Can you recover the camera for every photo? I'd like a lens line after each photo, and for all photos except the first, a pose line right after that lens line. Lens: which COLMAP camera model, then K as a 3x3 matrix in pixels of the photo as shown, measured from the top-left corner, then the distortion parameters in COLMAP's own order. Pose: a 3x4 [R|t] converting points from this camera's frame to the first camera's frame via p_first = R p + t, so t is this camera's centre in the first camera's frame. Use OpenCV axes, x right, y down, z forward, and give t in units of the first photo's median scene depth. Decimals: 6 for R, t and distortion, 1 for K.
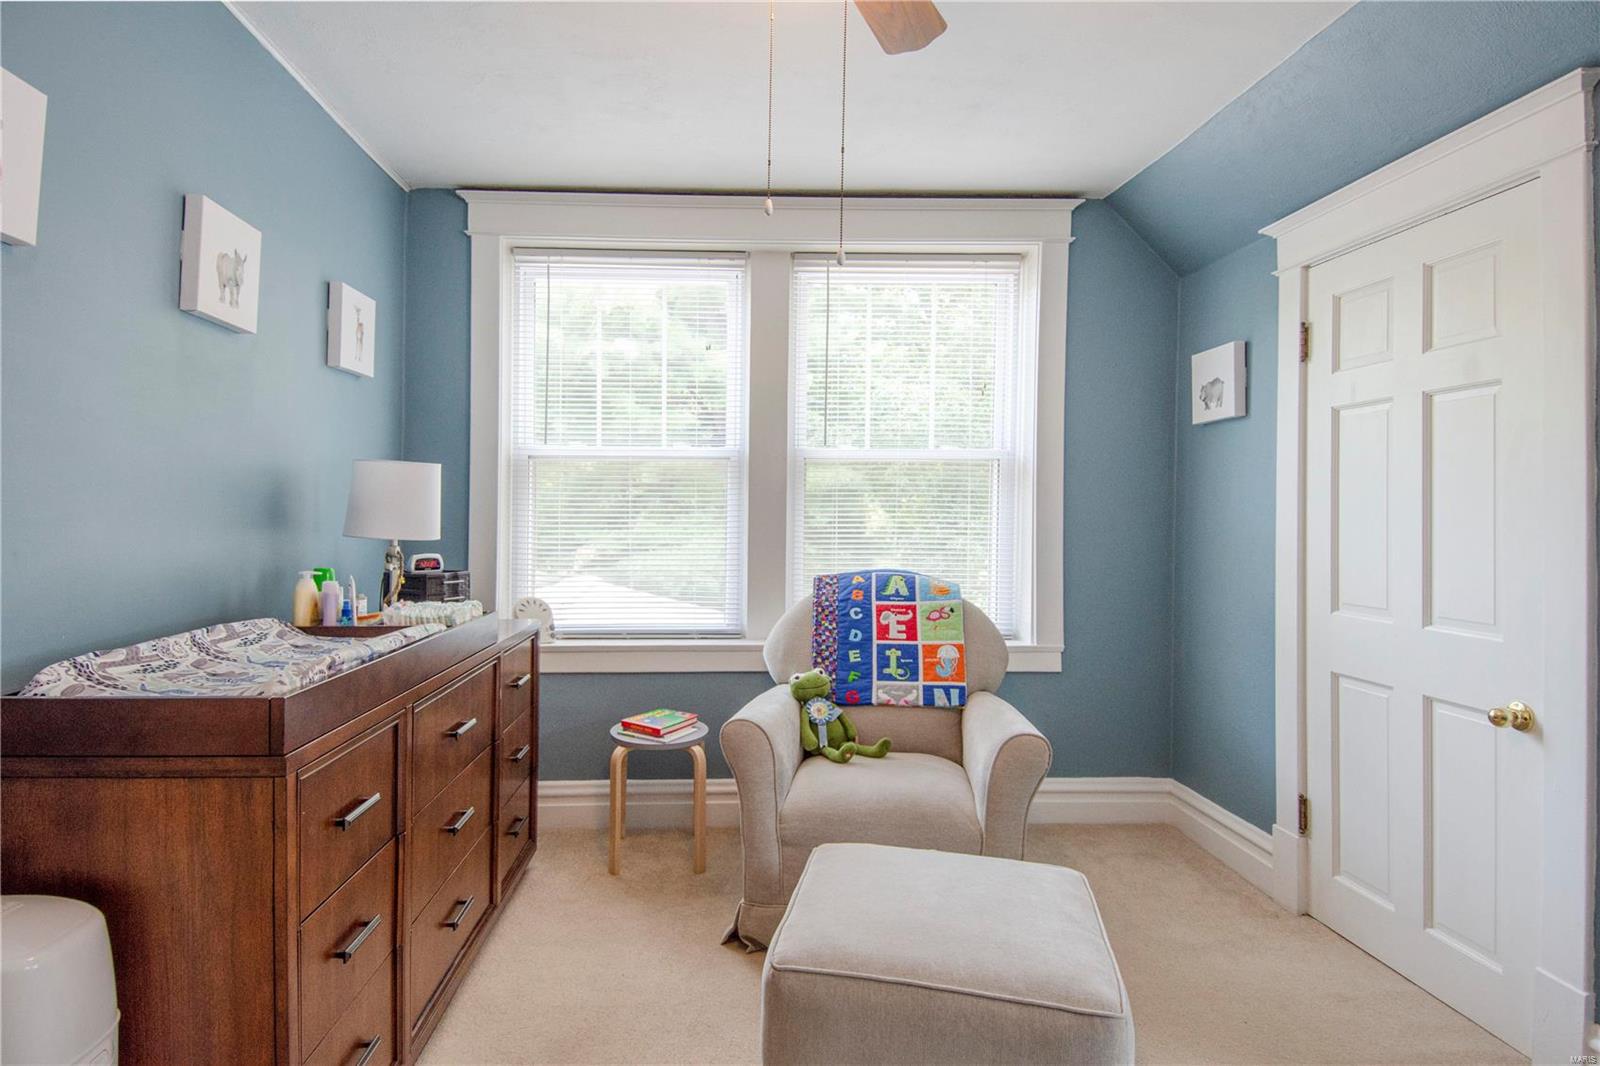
lens RADIAL K [[859.5, 0, 803.6], [0, 859.5, 549.1], [0, 0, 1]] dist [0.039229, -0.043470]
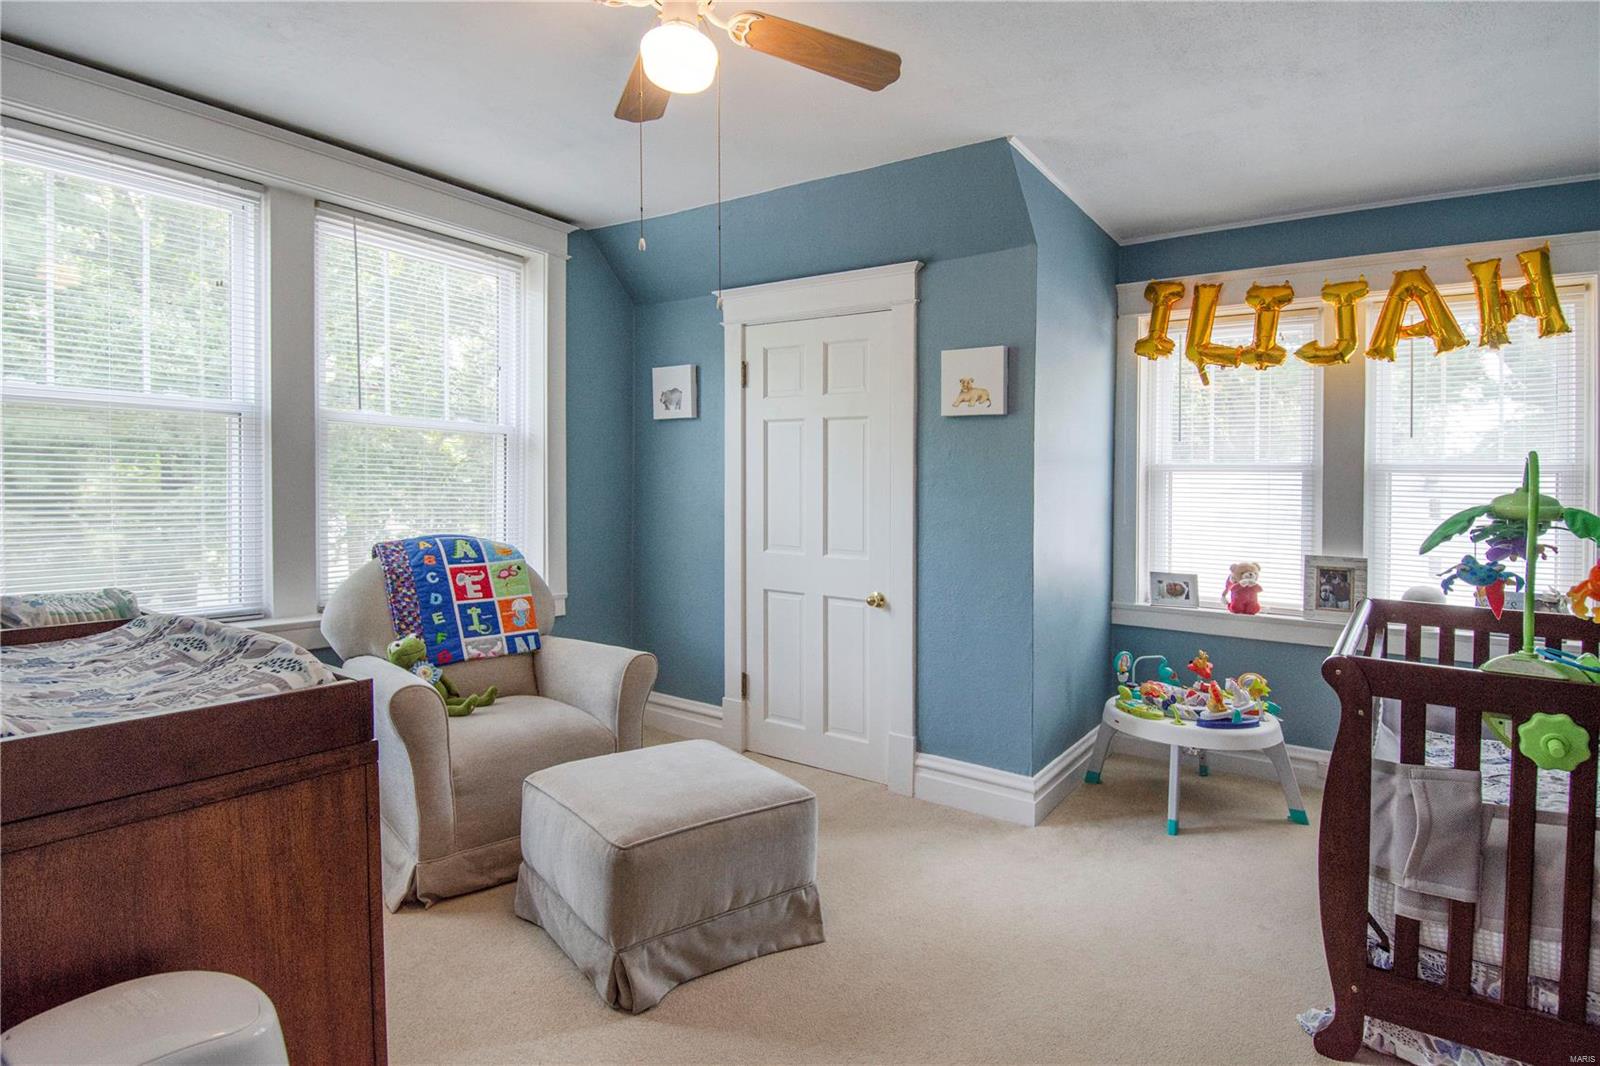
lens RADIAL K [[836.8, 0, 801.0], [0, 836.8, 520.4], [0, 0, 1]] dist [0.051961, -0.061066]
pose [[0.599768, -0.019737, 0.799930, -0.492192], [0.013200, 0.999804, 0.014771, -0.003345], [-0.800065, 0.001700, 0.599911, 0.035996]]
